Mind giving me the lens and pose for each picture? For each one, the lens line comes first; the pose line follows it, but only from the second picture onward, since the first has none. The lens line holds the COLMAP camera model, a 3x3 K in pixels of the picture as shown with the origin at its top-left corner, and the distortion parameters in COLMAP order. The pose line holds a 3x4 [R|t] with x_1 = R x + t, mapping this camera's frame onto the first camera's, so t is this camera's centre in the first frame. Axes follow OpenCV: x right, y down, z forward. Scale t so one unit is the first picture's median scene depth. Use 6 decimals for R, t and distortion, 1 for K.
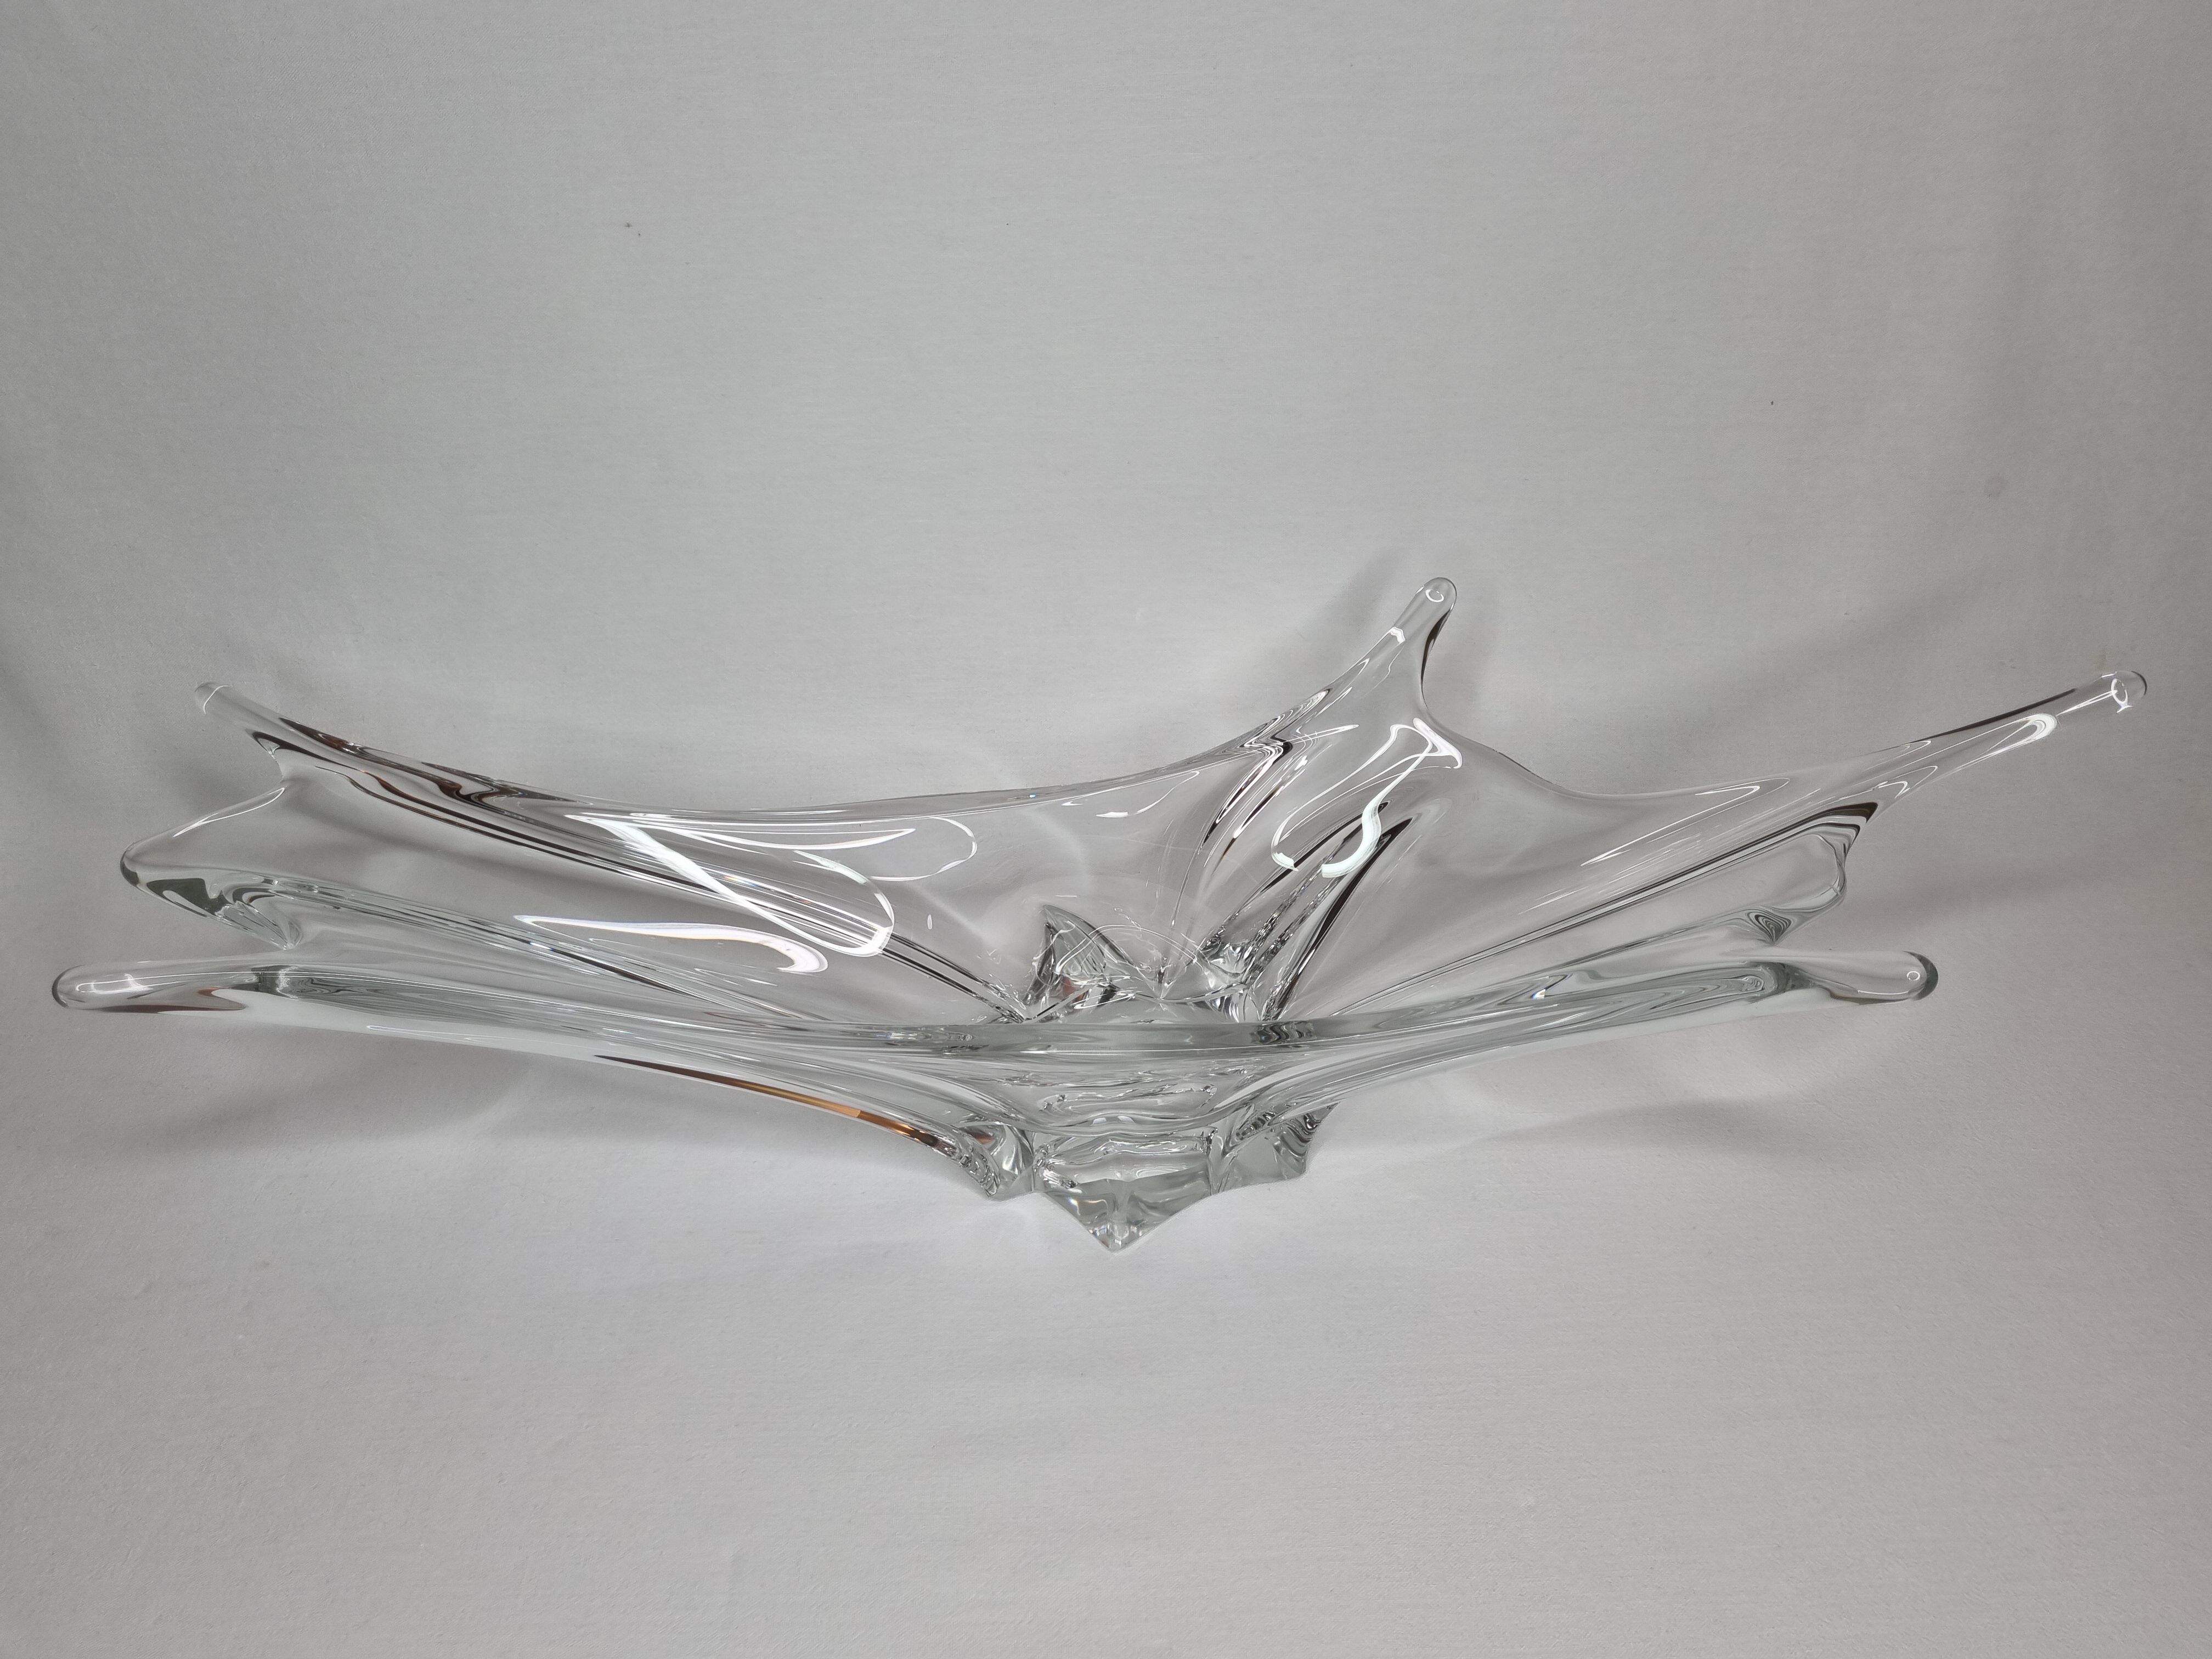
lens RADIAL K [[1699.0, 0, 1095.5], [0, 1699.0, 786.8], [0, 0, 1]] dist [0.028275, -0.037684]
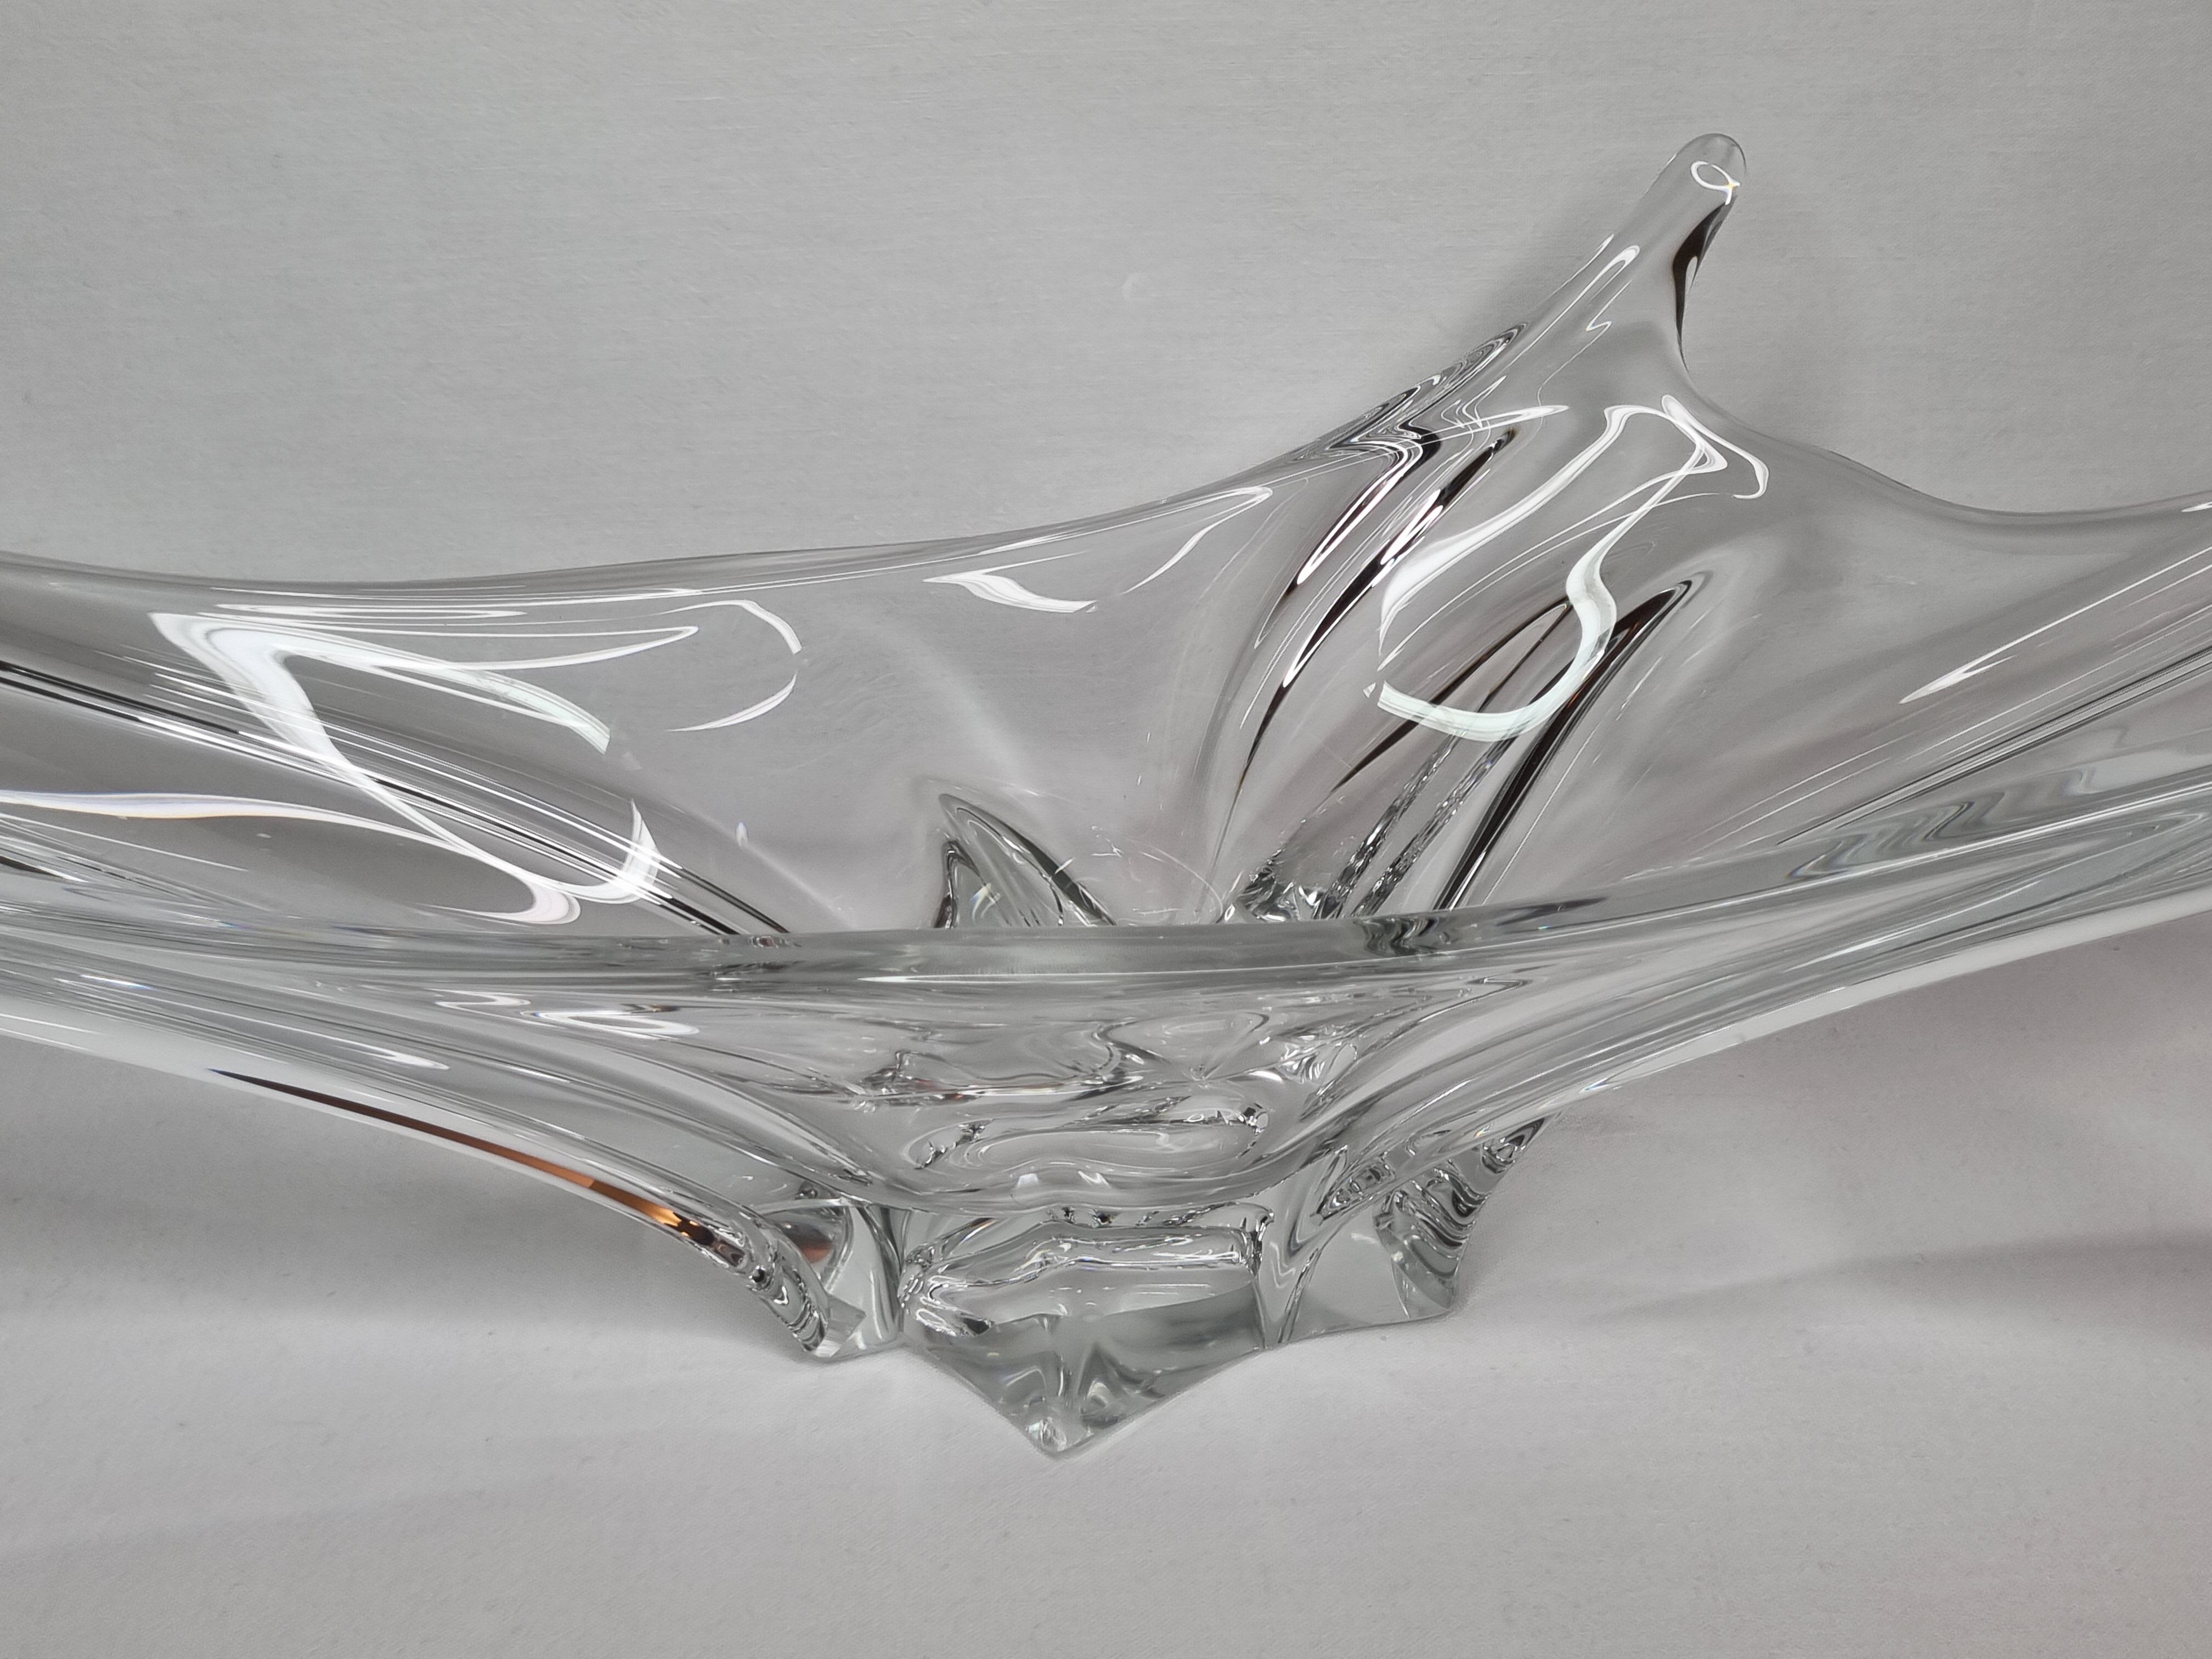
lens RADIAL K [[1699.0, 0, 1091.5], [0, 1699.0, 844.6], [0, 0, 1]] dist [0.028275, -0.037684]
pose [[0.999464, -0.009828, -0.031234, 0.033764], [0.007921, 0.998132, -0.060577, 0.122681], [0.031771, 0.060297, 0.997675, 0.497569]]
